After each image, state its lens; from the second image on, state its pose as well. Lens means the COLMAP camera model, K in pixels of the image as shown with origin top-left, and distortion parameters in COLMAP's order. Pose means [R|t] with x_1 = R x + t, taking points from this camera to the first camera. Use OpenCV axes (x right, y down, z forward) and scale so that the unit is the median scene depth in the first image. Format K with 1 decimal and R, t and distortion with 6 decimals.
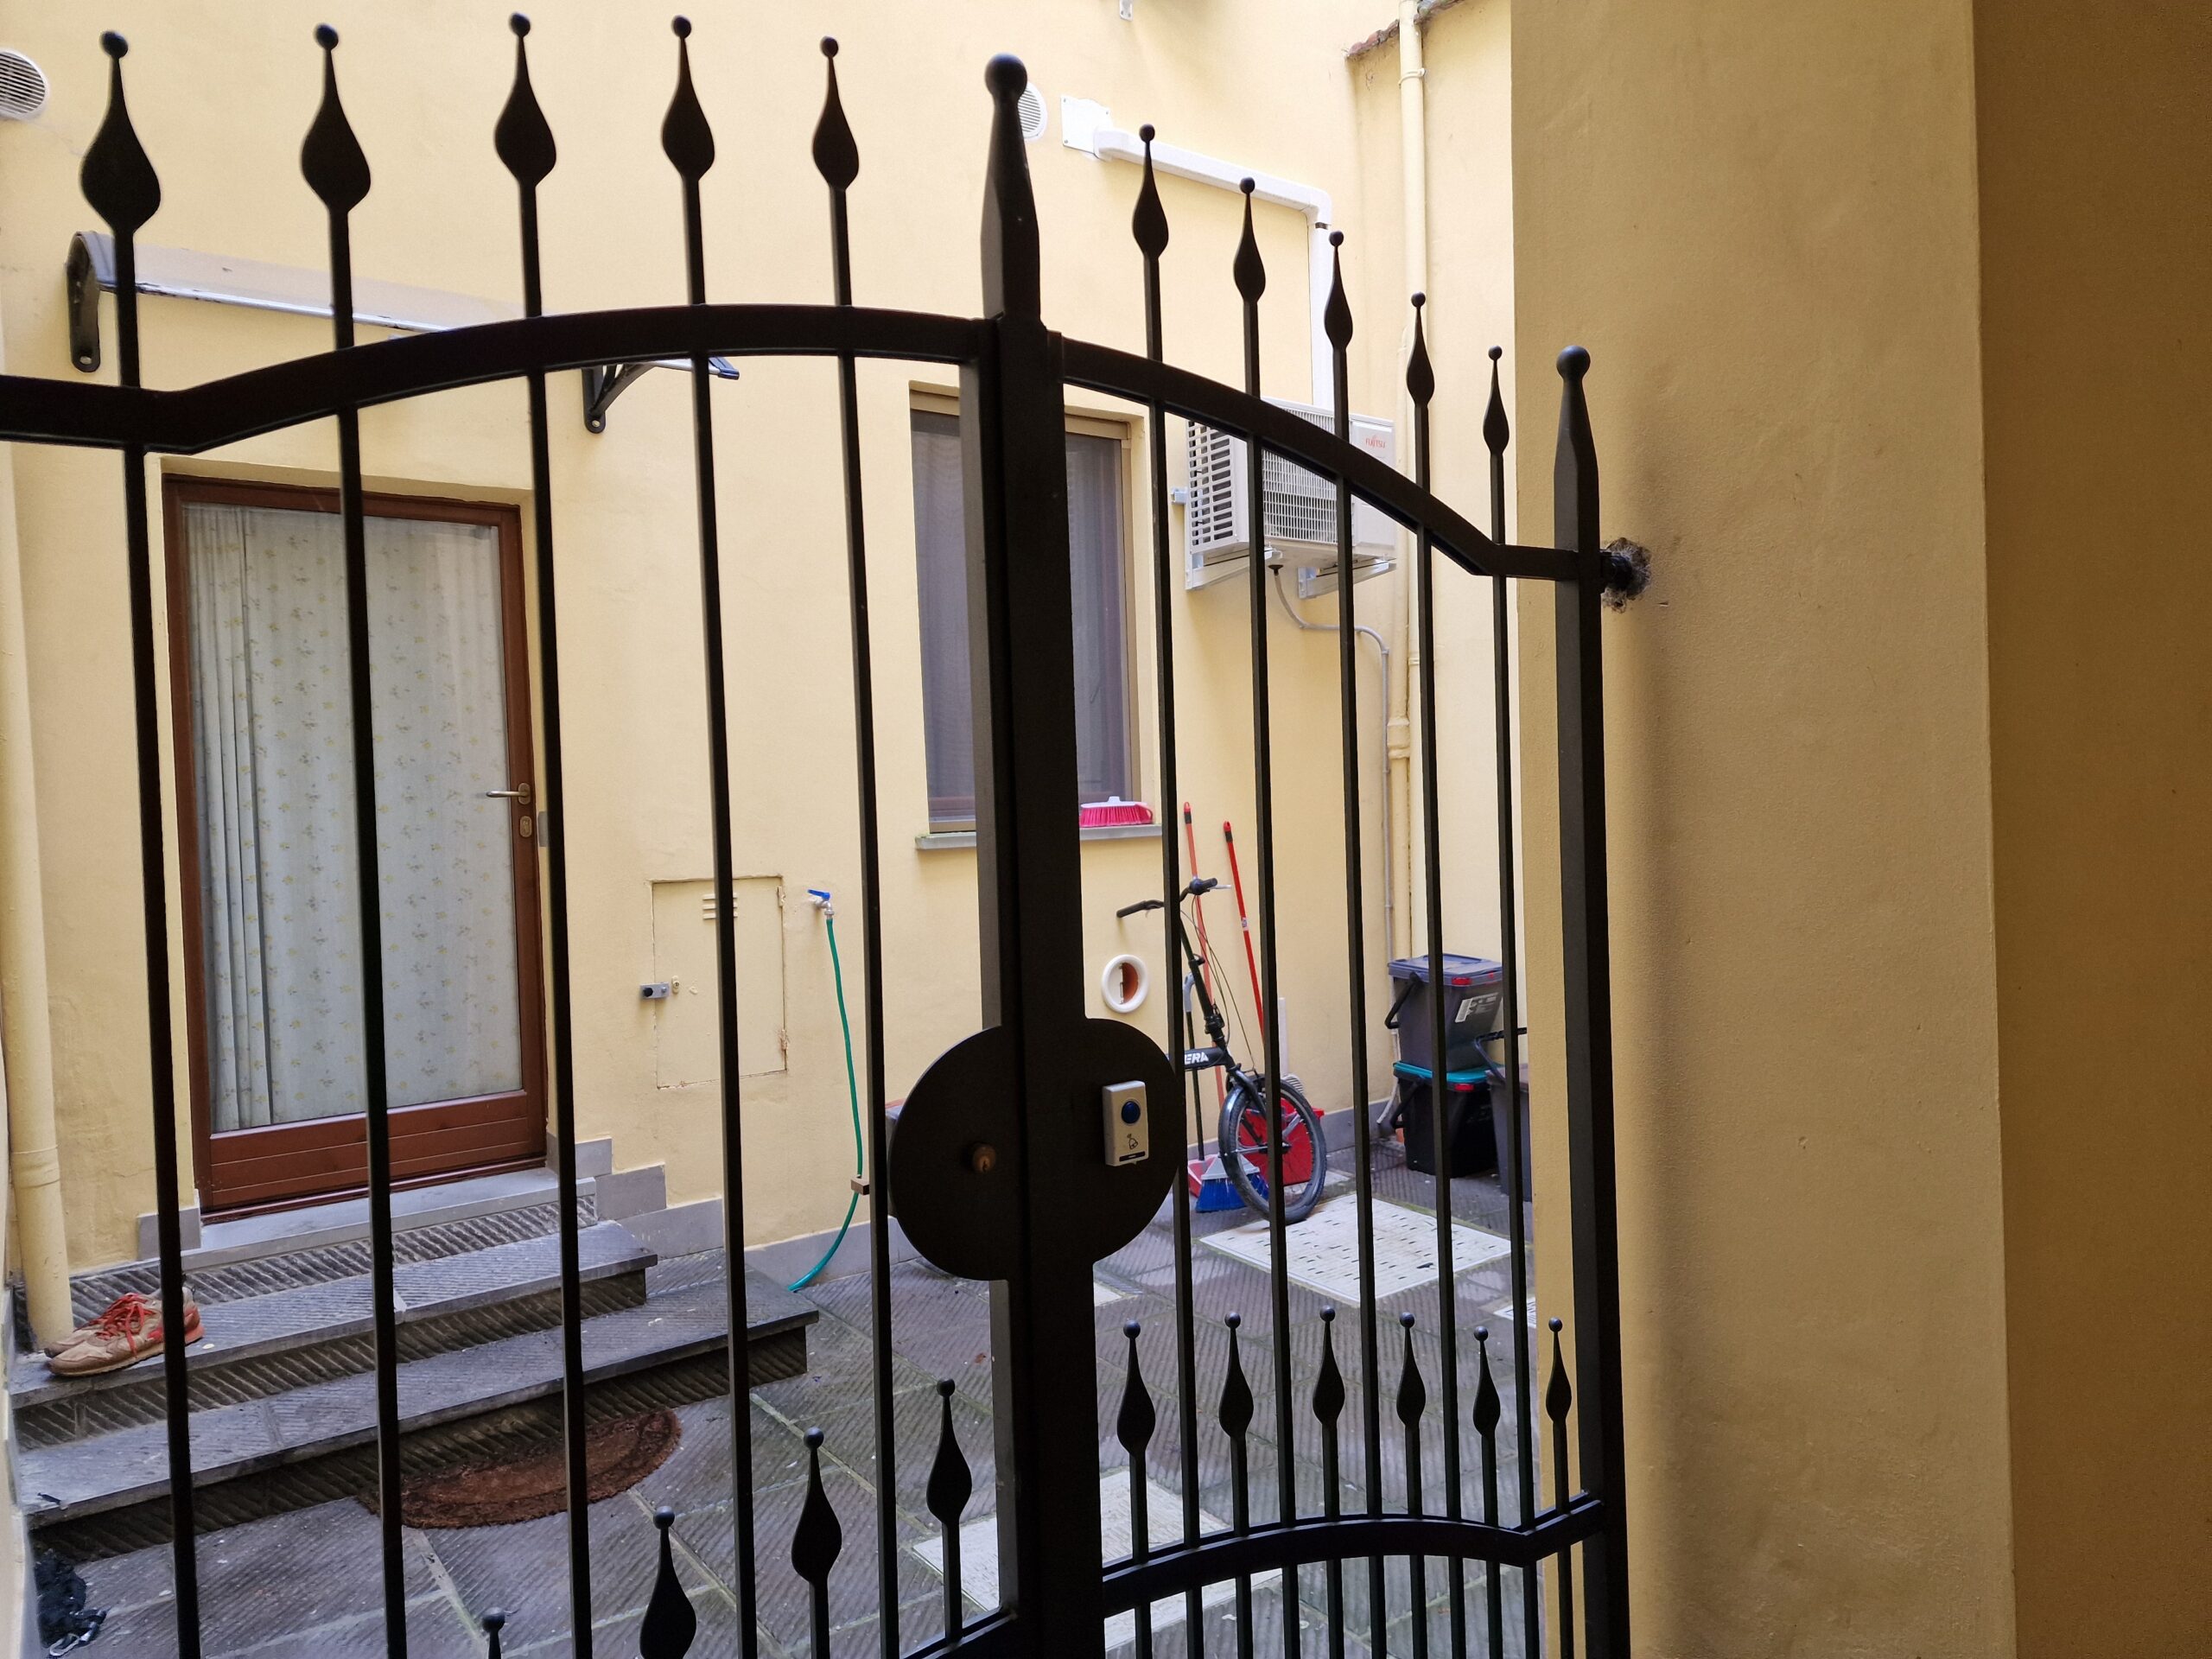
lens RADIAL K [[1480.4, 0, 1105.3], [0, 1480.4, 833.9], [0, 0, 1]] dist [0.078249, -0.001789]
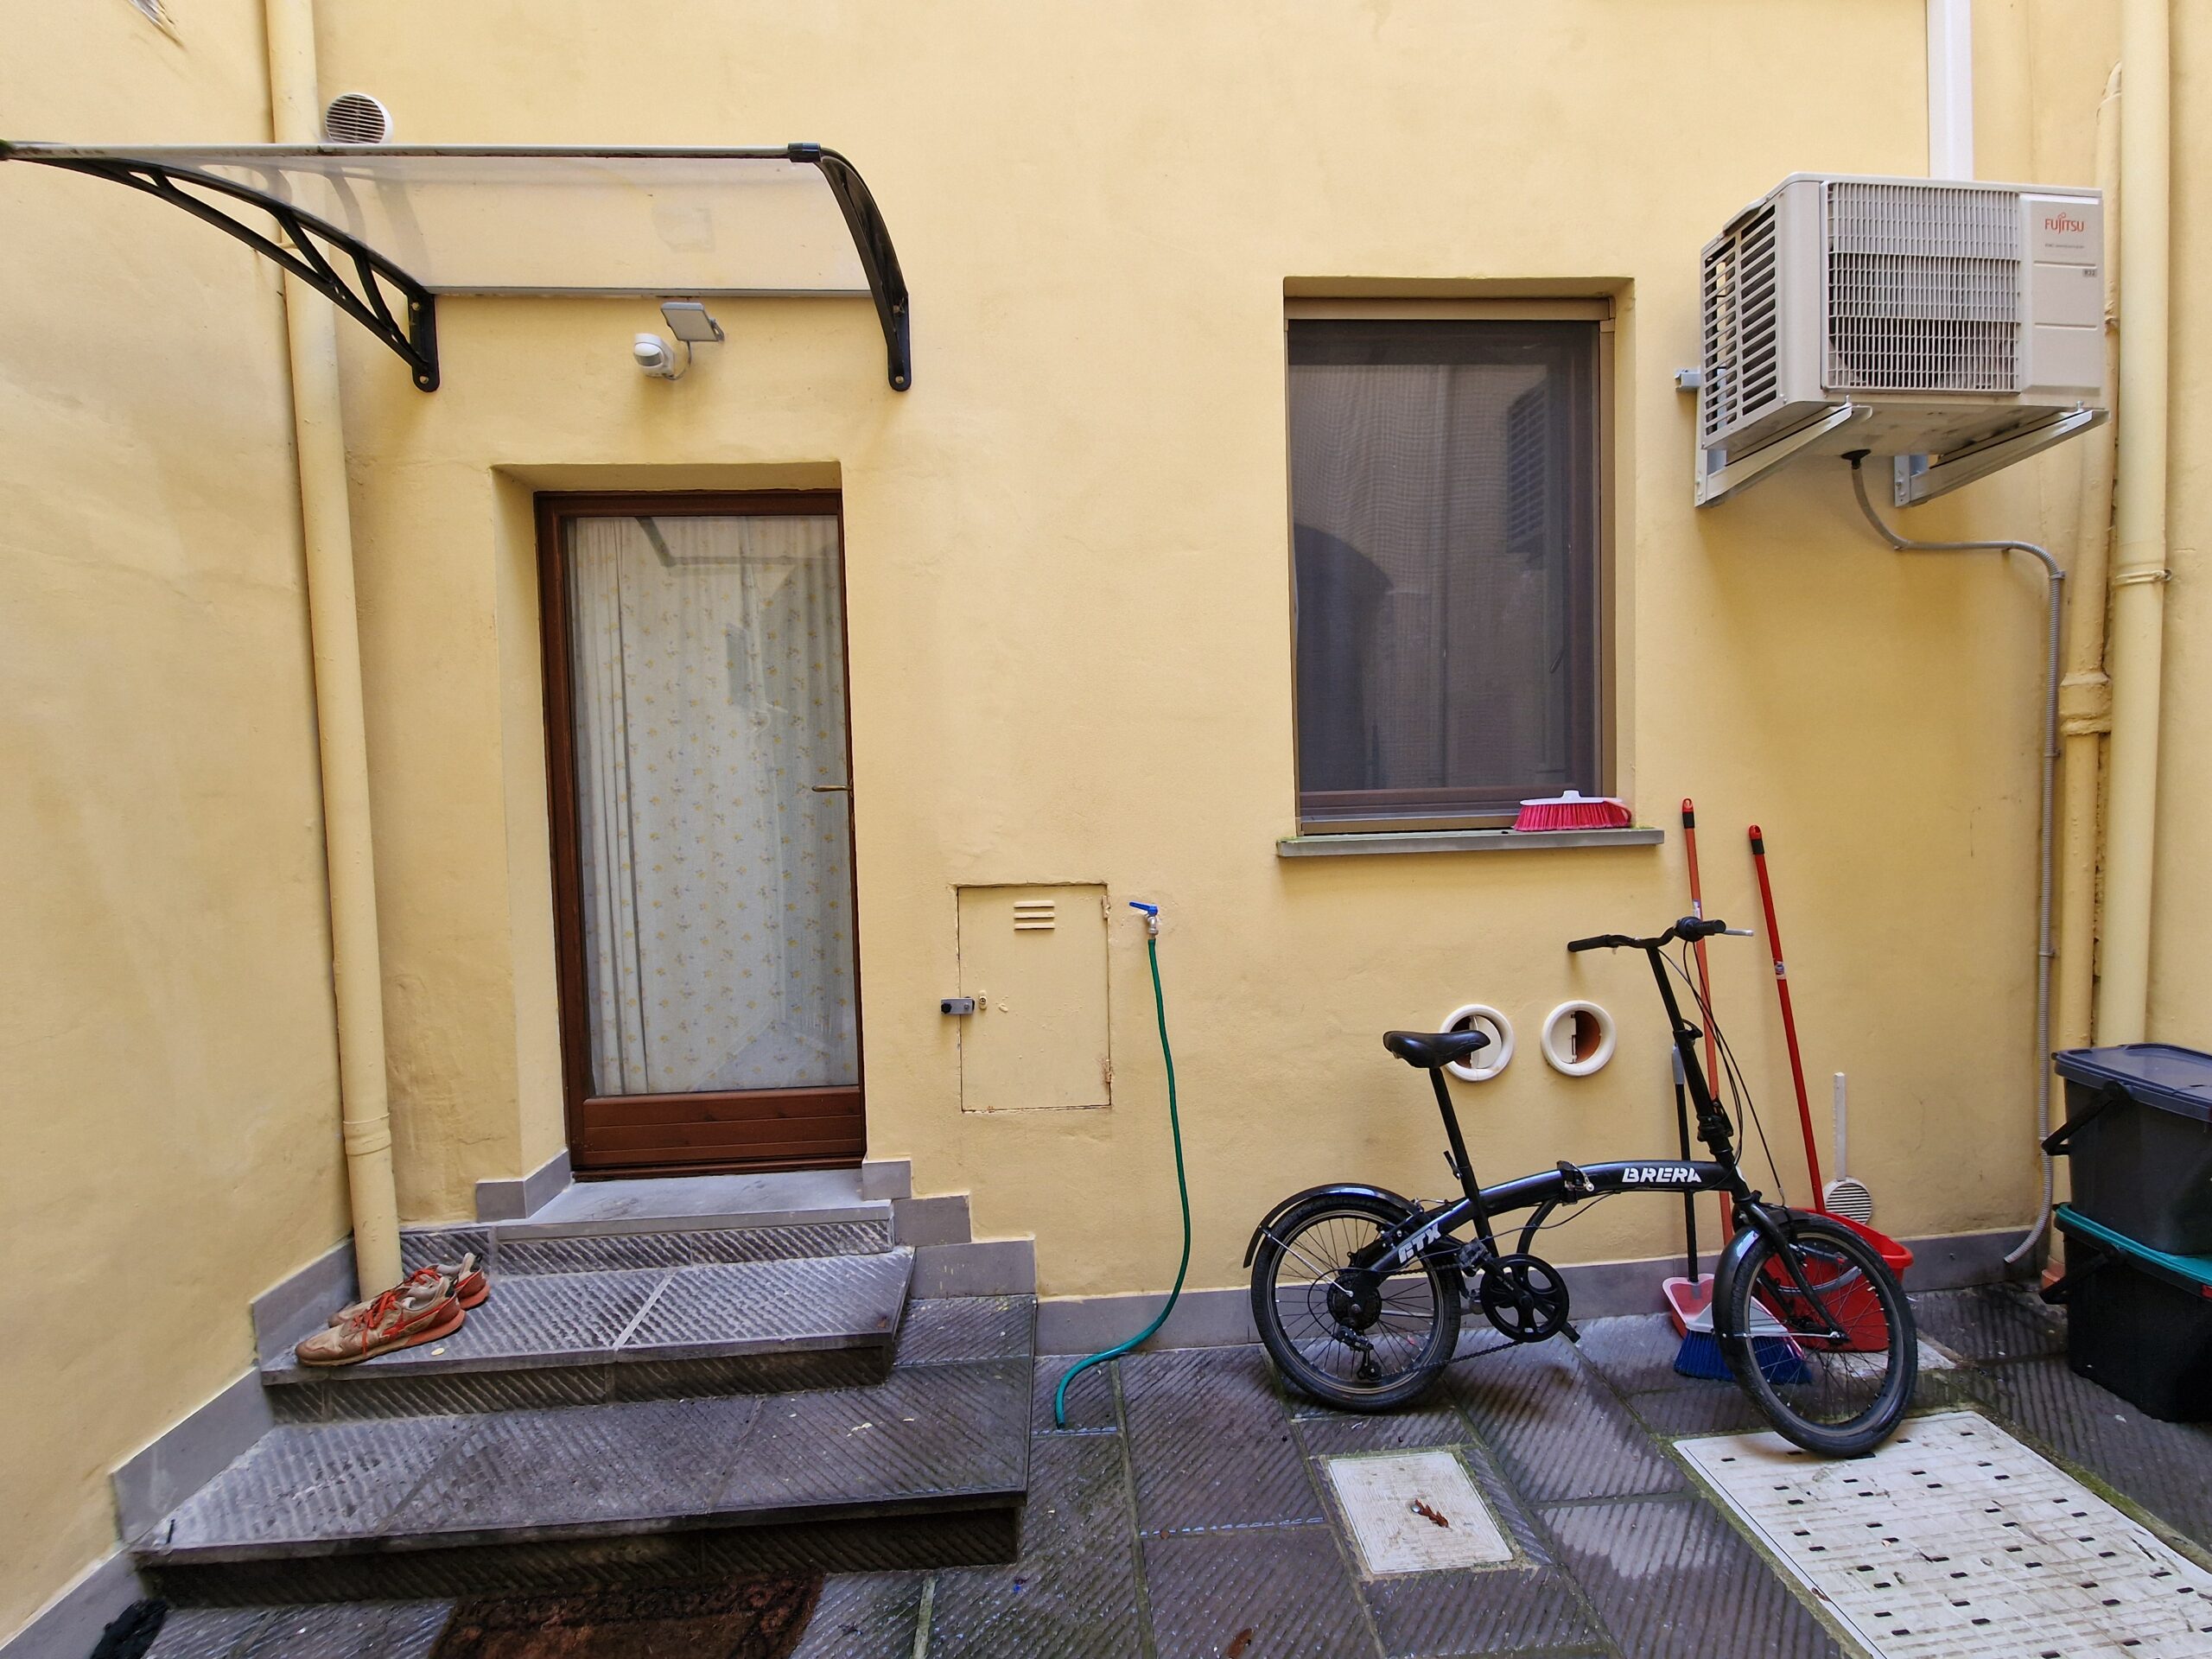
lens RADIAL K [[908.3, 0, 1102.6], [0, 908.3, 826.6], [0, 0, 1]] dist [0.003398, -0.003021]
pose [[0.845979, 0.031017, -0.532314, 0.065902], [-0.013566, 0.999236, 0.036664, -0.026342], [0.533044, -0.023795, 0.845753, 0.611010]]
